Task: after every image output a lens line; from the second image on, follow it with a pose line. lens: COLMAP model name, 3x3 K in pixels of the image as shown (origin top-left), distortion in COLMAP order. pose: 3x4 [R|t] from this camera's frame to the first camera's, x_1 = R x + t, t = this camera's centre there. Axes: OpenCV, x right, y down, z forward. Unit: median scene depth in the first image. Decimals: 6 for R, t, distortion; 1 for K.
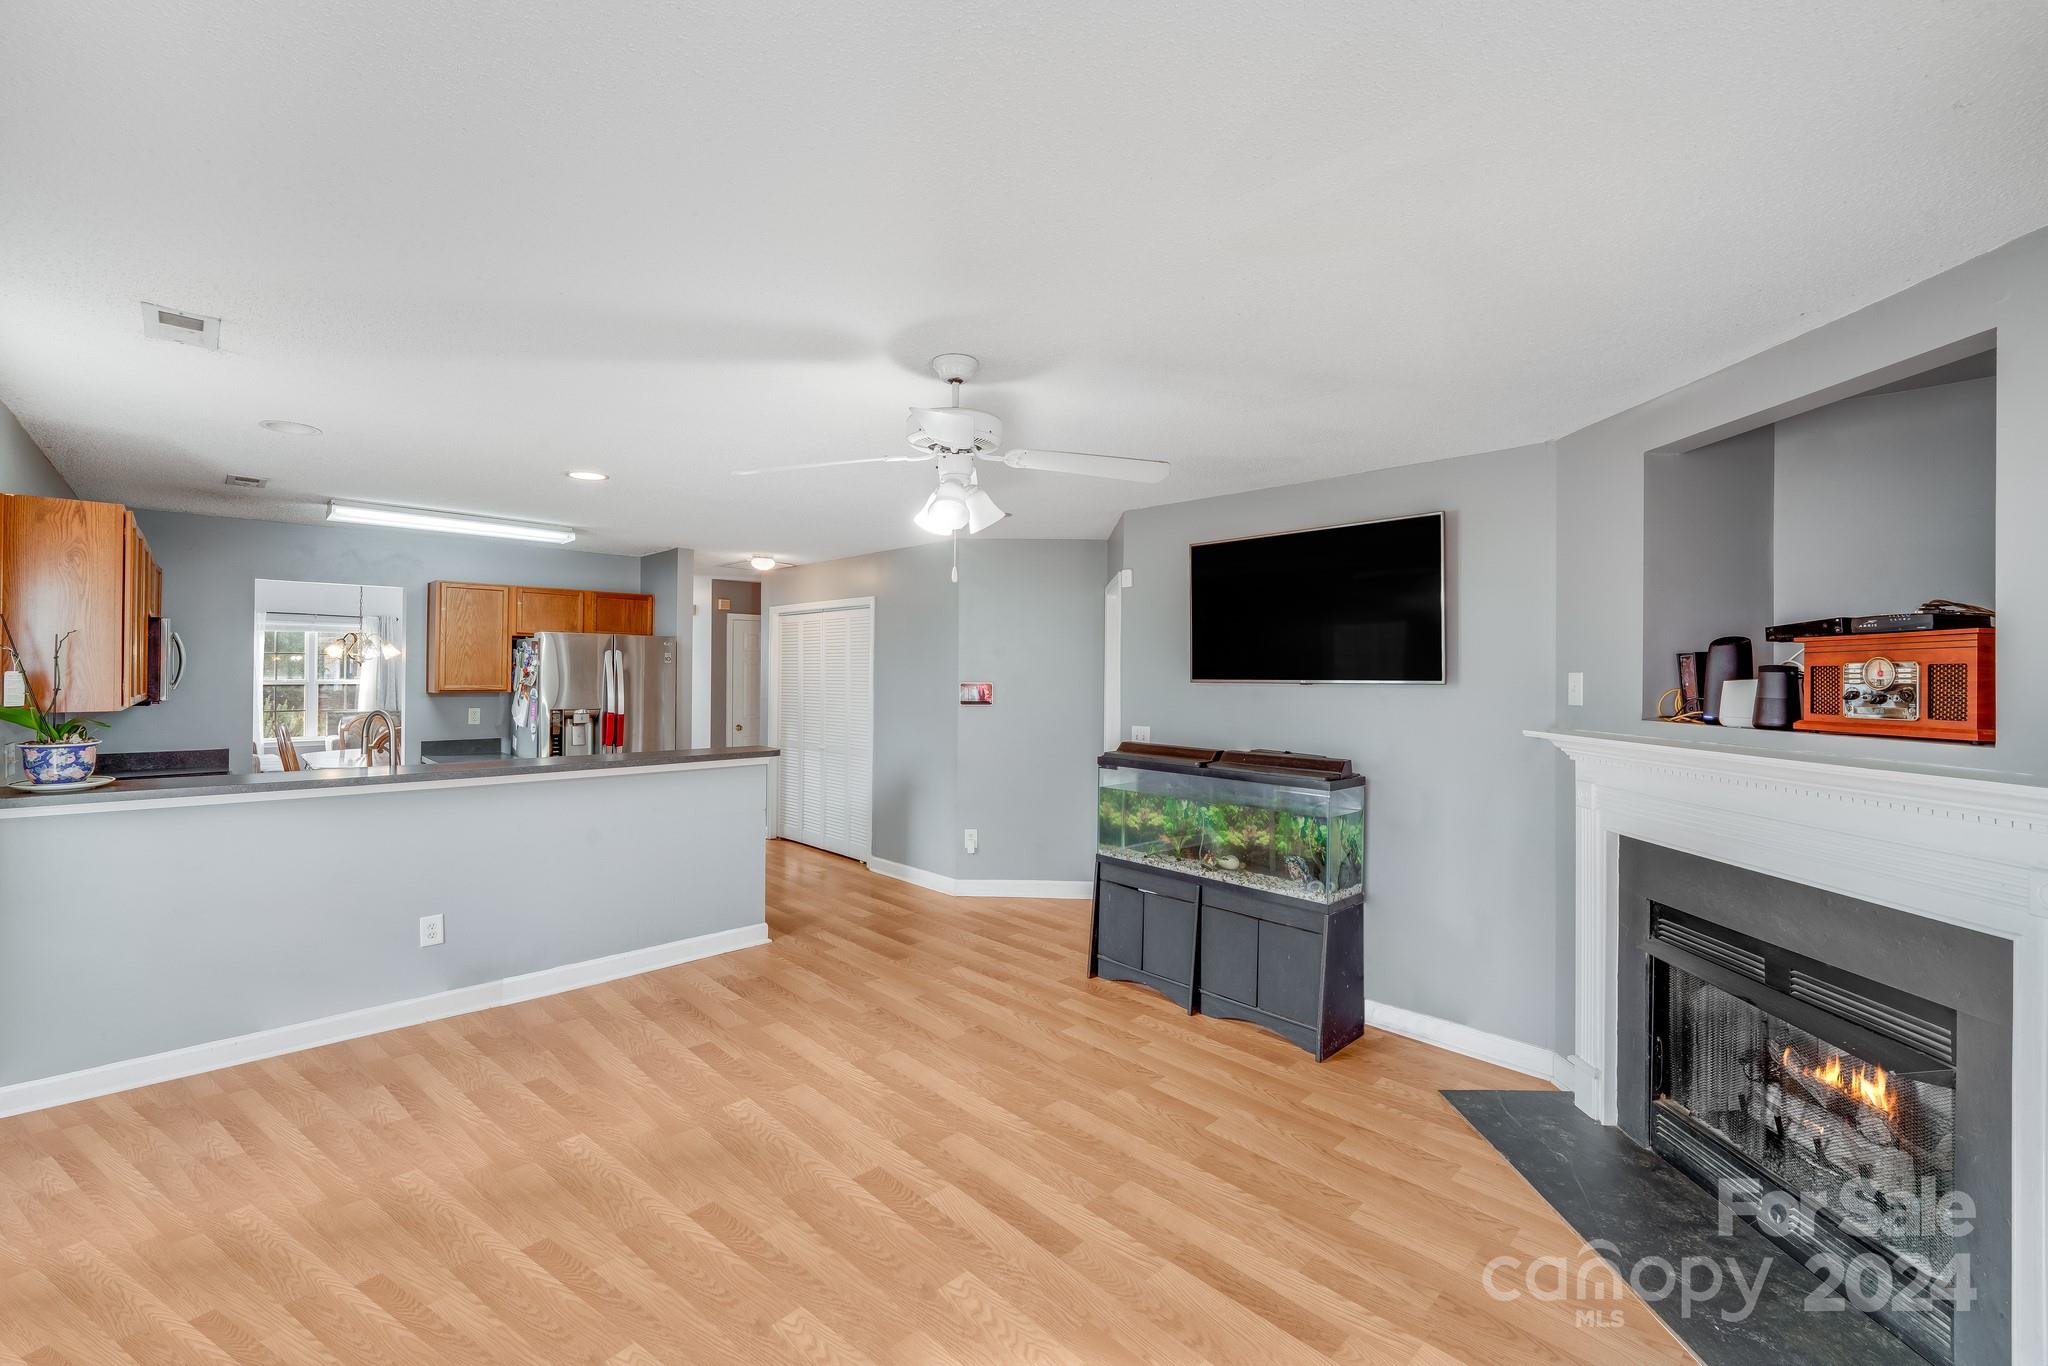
lens RADIAL K [[846.3, 0, 1009.8], [0, 846.3, 686.1], [0, 0, 1]] dist [0.004509, 0.000131]
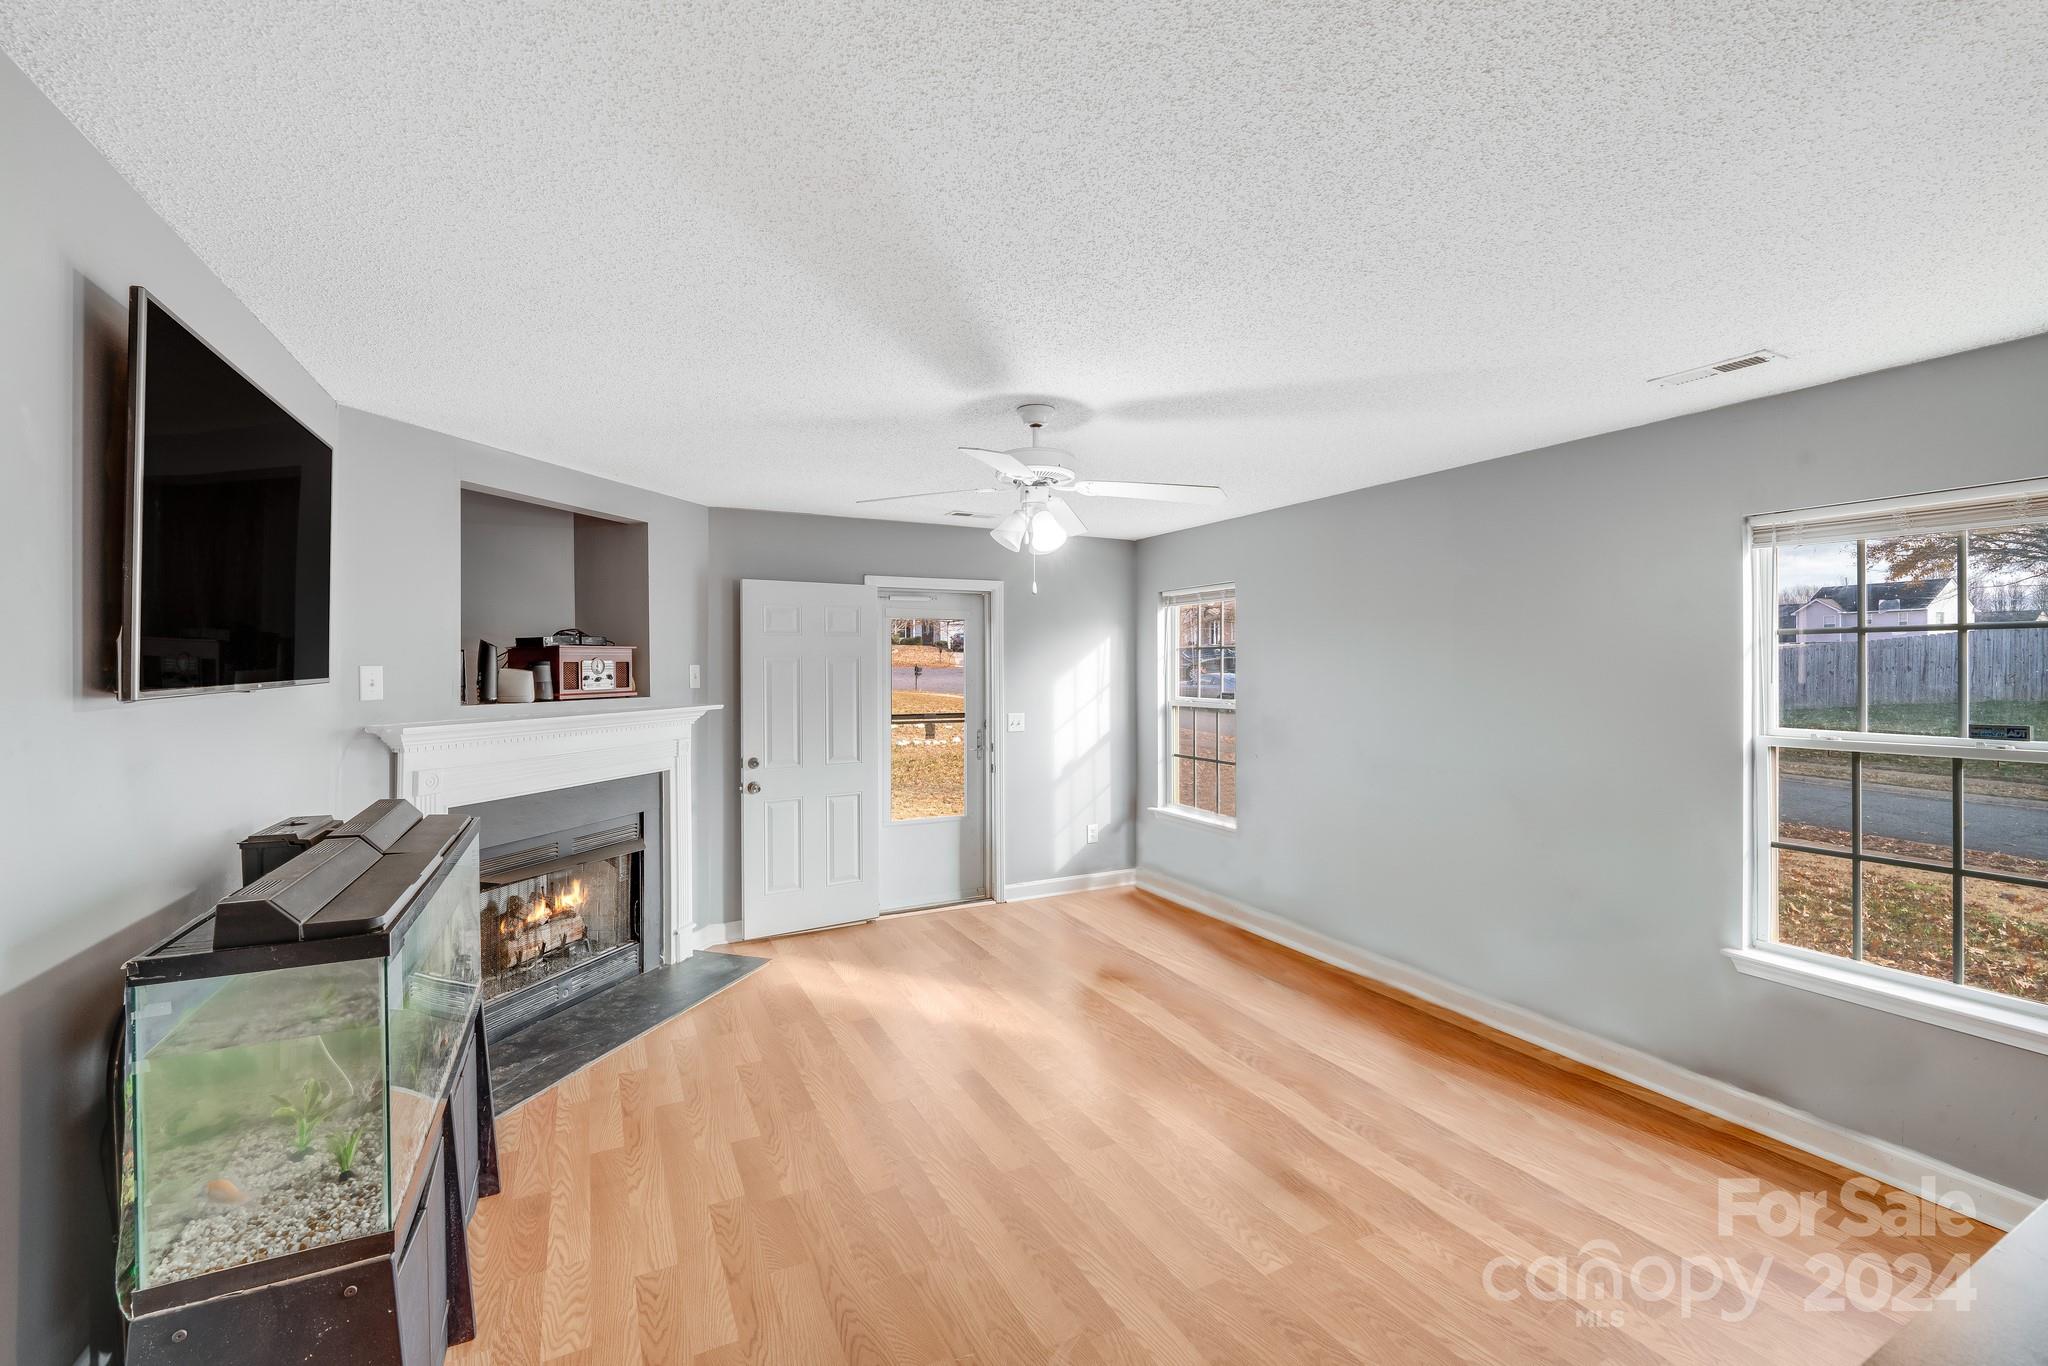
lens RADIAL K [[846.3, 0, 1020.7], [0, 846.3, 665.2], [0, 0, 1]] dist [0.004509, 0.000131]
pose [[-0.960029, -0.010277, 0.279712, -0.408759], [-0.006052, 0.999854, 0.015963, -0.048339], [-0.279835, 0.013632, -0.959951, 2.298837]]
